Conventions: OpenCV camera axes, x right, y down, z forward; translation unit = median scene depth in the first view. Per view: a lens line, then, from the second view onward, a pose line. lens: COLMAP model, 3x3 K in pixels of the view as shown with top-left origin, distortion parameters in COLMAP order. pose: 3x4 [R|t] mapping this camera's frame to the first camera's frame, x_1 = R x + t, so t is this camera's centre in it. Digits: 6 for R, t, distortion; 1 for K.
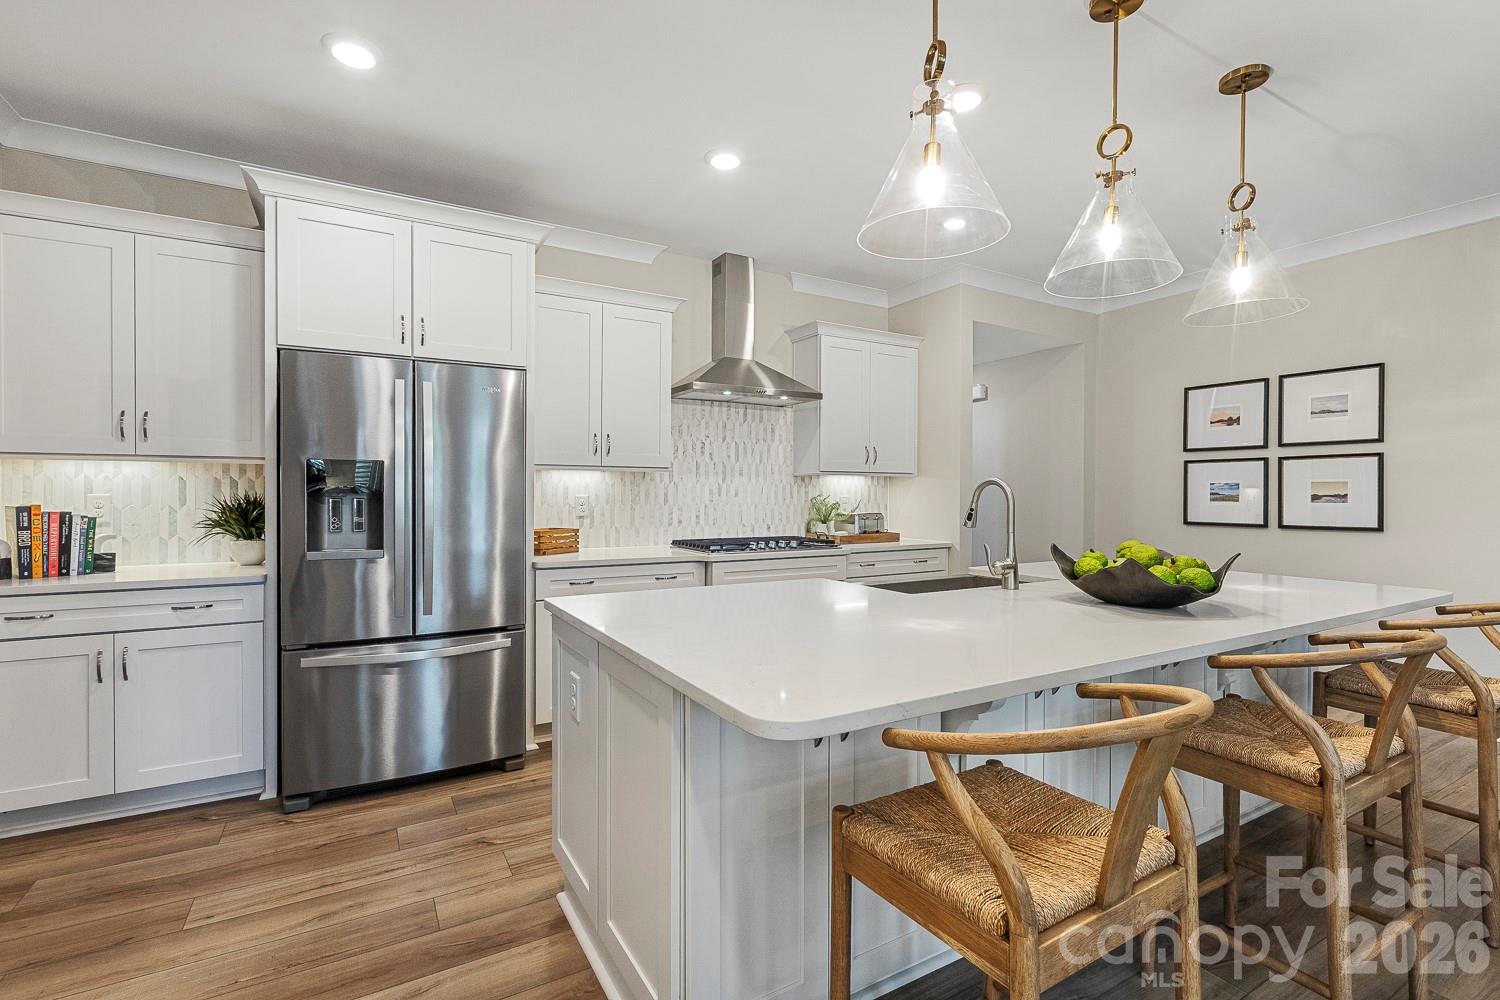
lens RADIAL K [[680.6, 0, 755.5], [0, 680.6, 497.6], [0, 0, 1]] dist [0.001659, -0.002287]
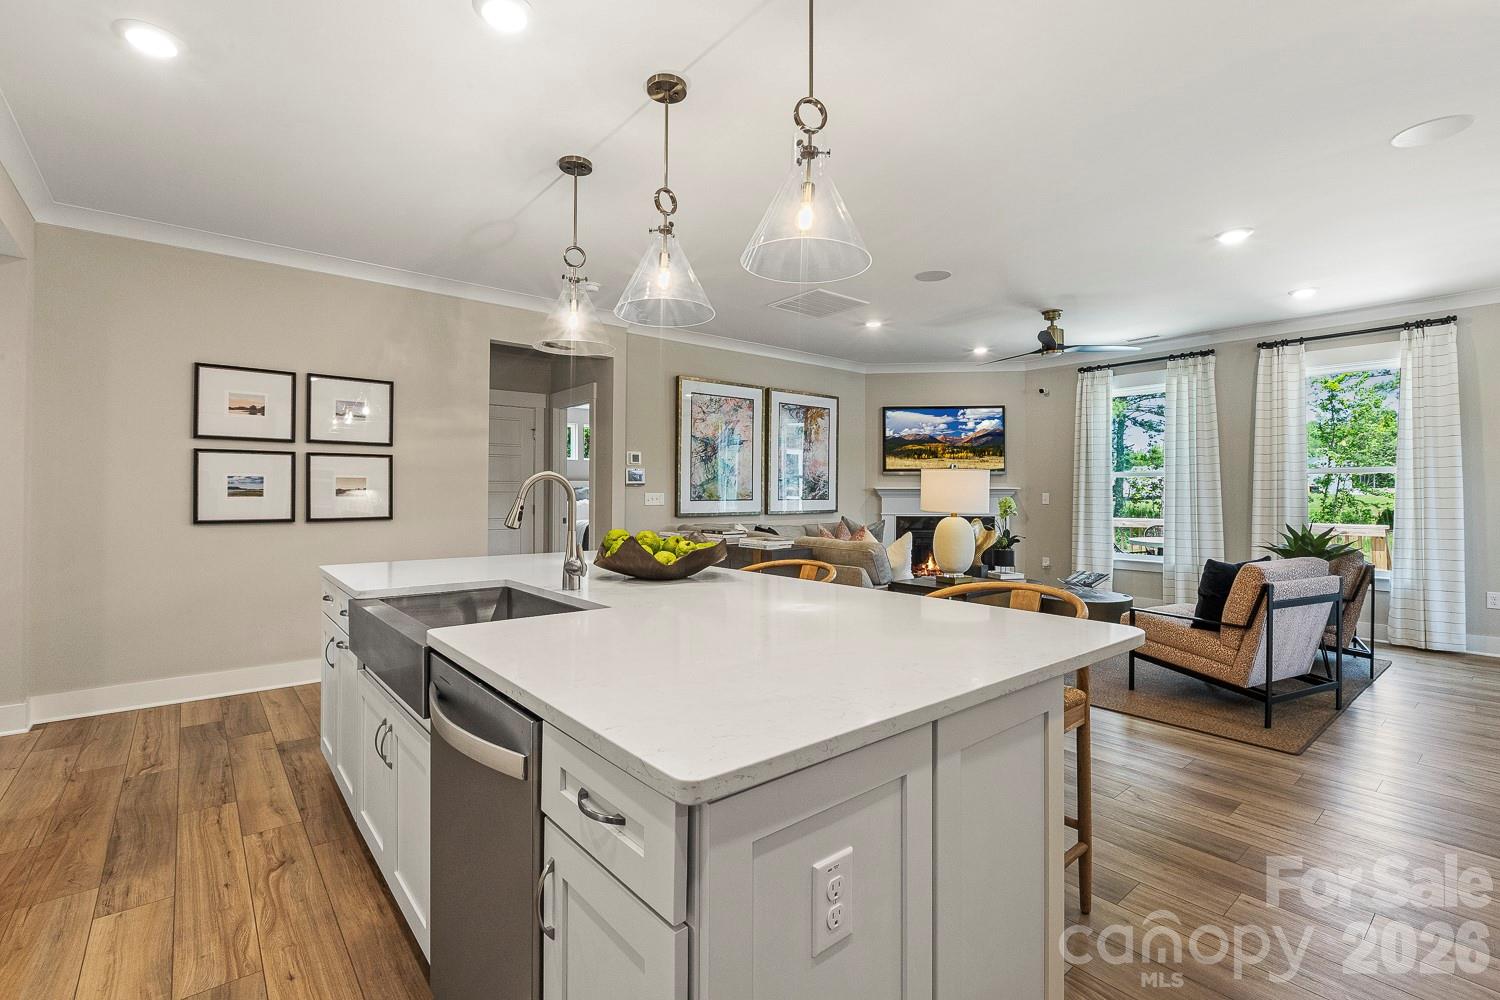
lens RADIAL K [[680.6, 0, 745.8], [0, 680.6, 485.5], [0, 0, 1]] dist [0.001659, -0.002287]
pose [[-0.167665, 0.002546, 0.985841, -0.342946], [0.000217, 0.999997, -0.002545, -0.006875], [-0.985844, -0.000213, -0.167665, 0.508682]]
